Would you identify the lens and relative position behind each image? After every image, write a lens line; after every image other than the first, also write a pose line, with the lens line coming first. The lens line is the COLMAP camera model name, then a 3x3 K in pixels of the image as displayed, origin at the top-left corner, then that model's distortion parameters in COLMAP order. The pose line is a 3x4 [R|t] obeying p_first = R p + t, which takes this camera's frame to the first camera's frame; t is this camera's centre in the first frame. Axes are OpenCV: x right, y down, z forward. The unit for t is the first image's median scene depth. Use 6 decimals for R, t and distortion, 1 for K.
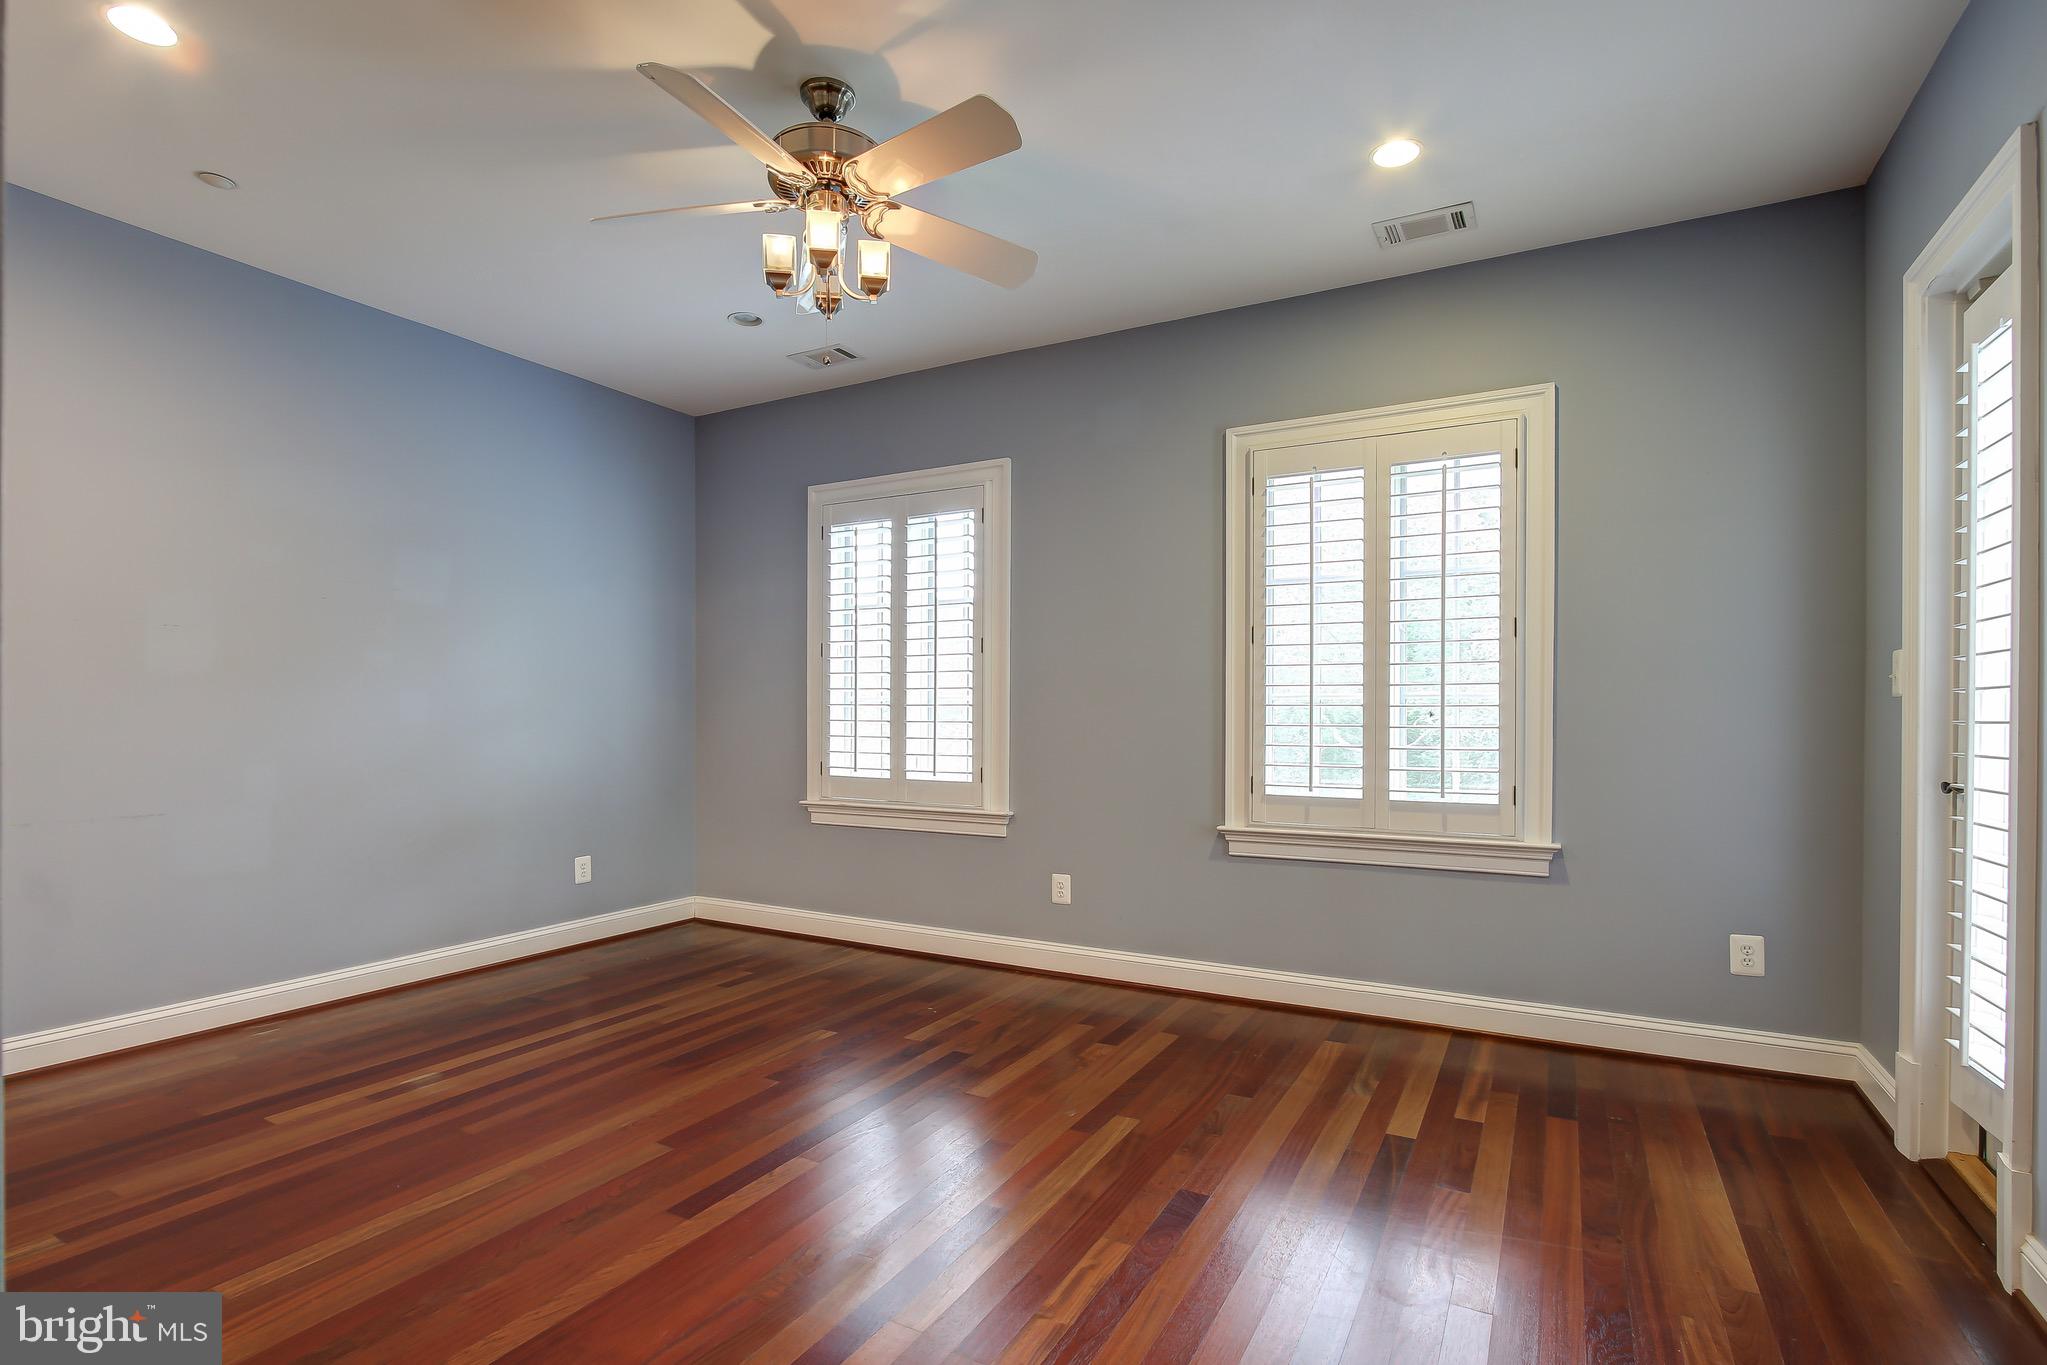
lens RADIAL K [[979.3, 0, 1027.8], [0, 979.3, 713.1], [0, 0, 1]] dist [-0.045286, 0.043807]
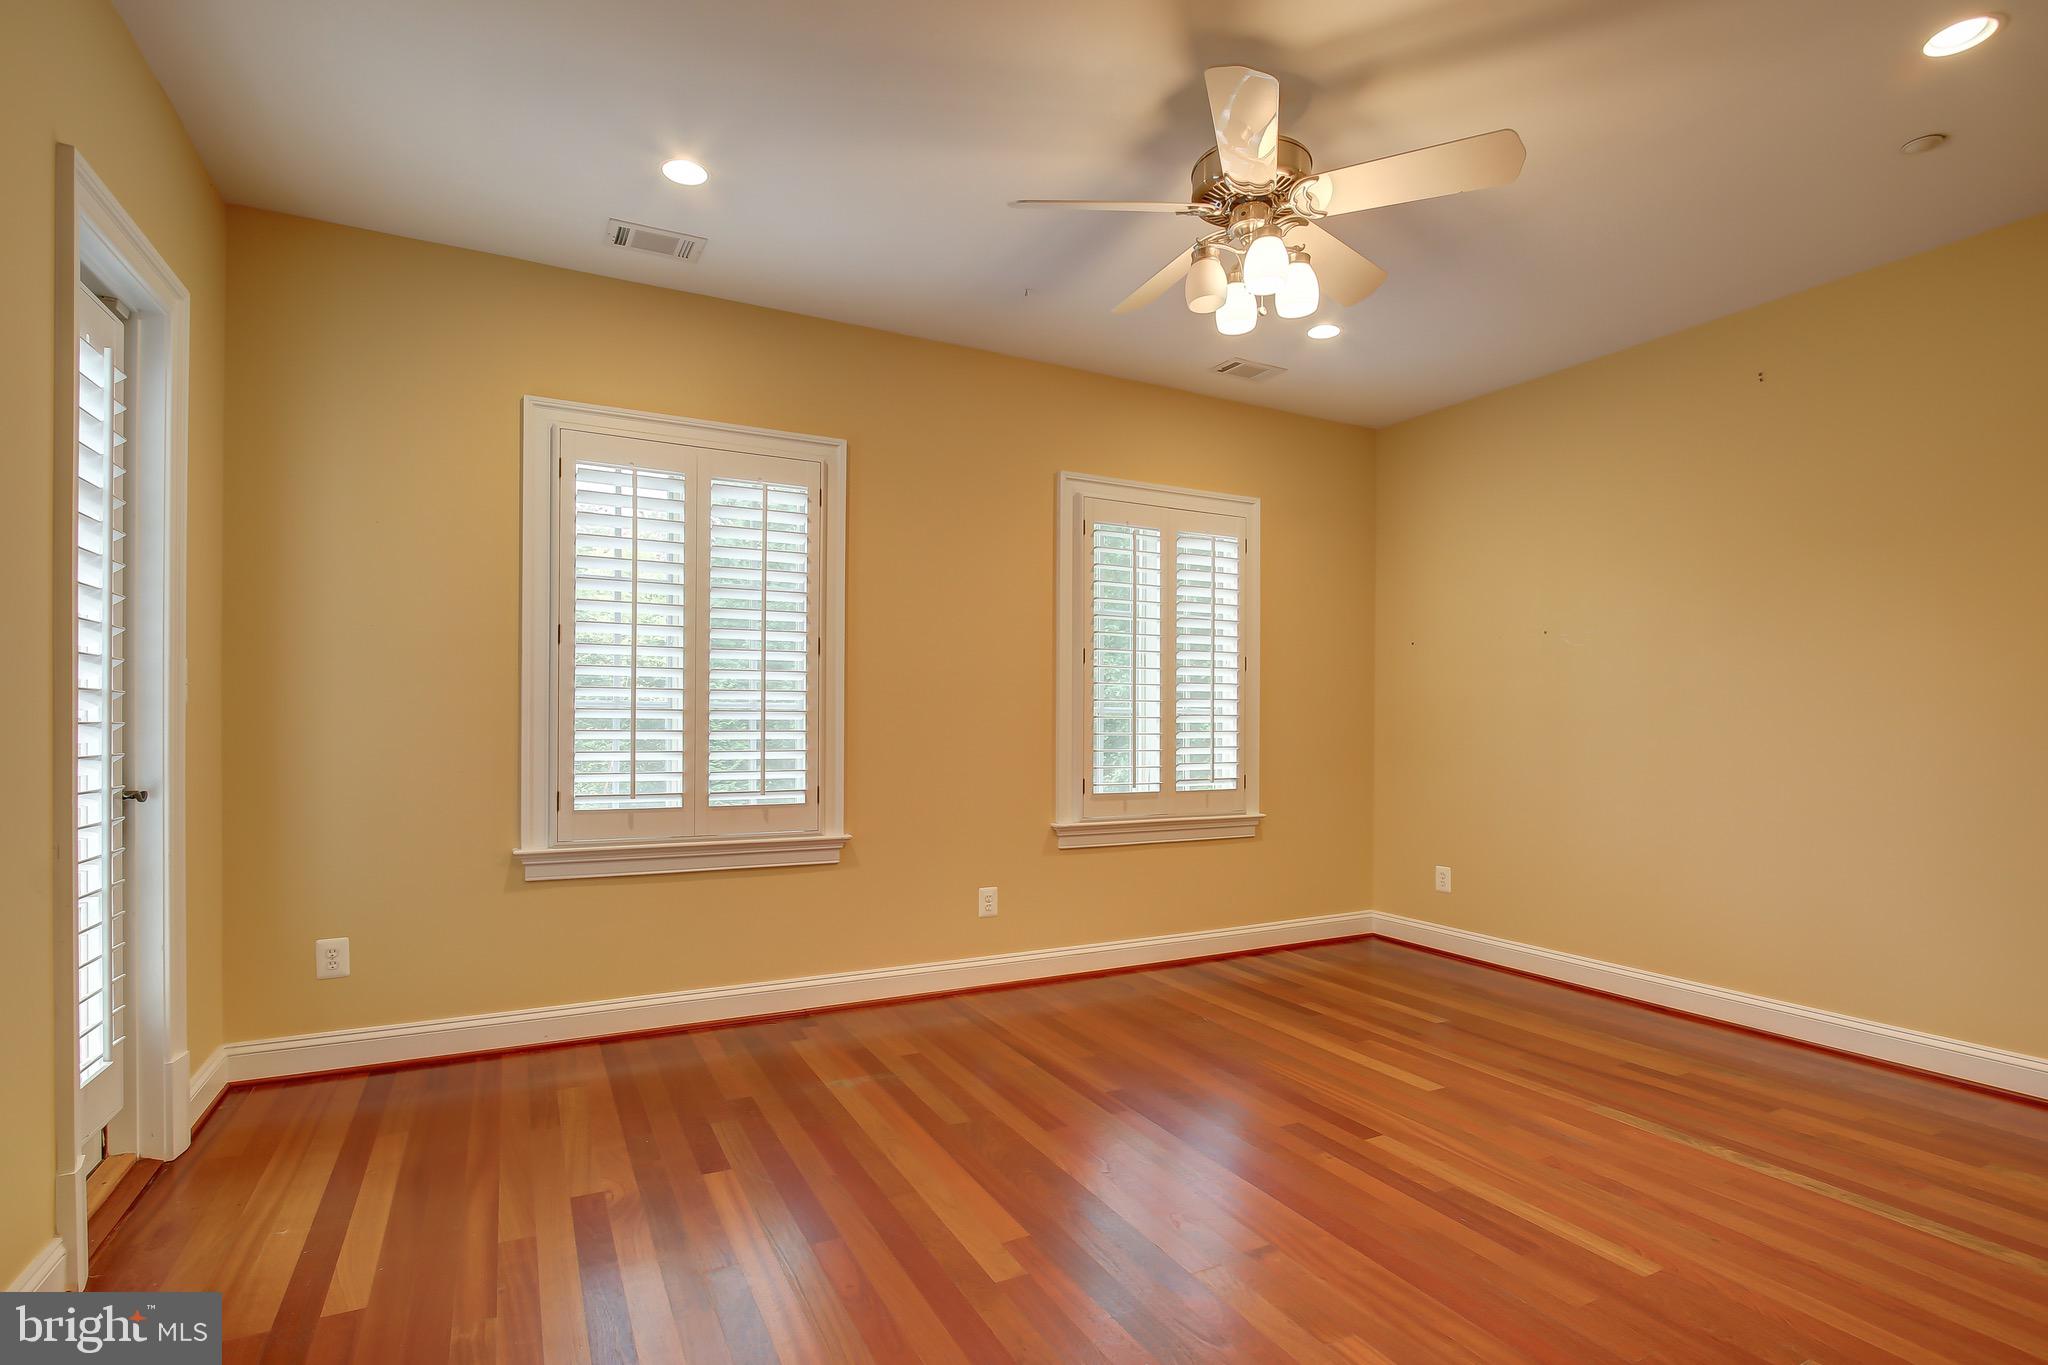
lens RADIAL K [[979.8, 0, 1028.3], [0, 979.8, 713.1], [0, 0, 1]] dist [-0.045286, 0.043807]
pose [[0.554517, 0.009148, 0.832122, -0.364448], [-0.003462, 0.999956, -0.008686, -0.000921], [-0.832165, 0.001936, 0.554525, 0.196150]]
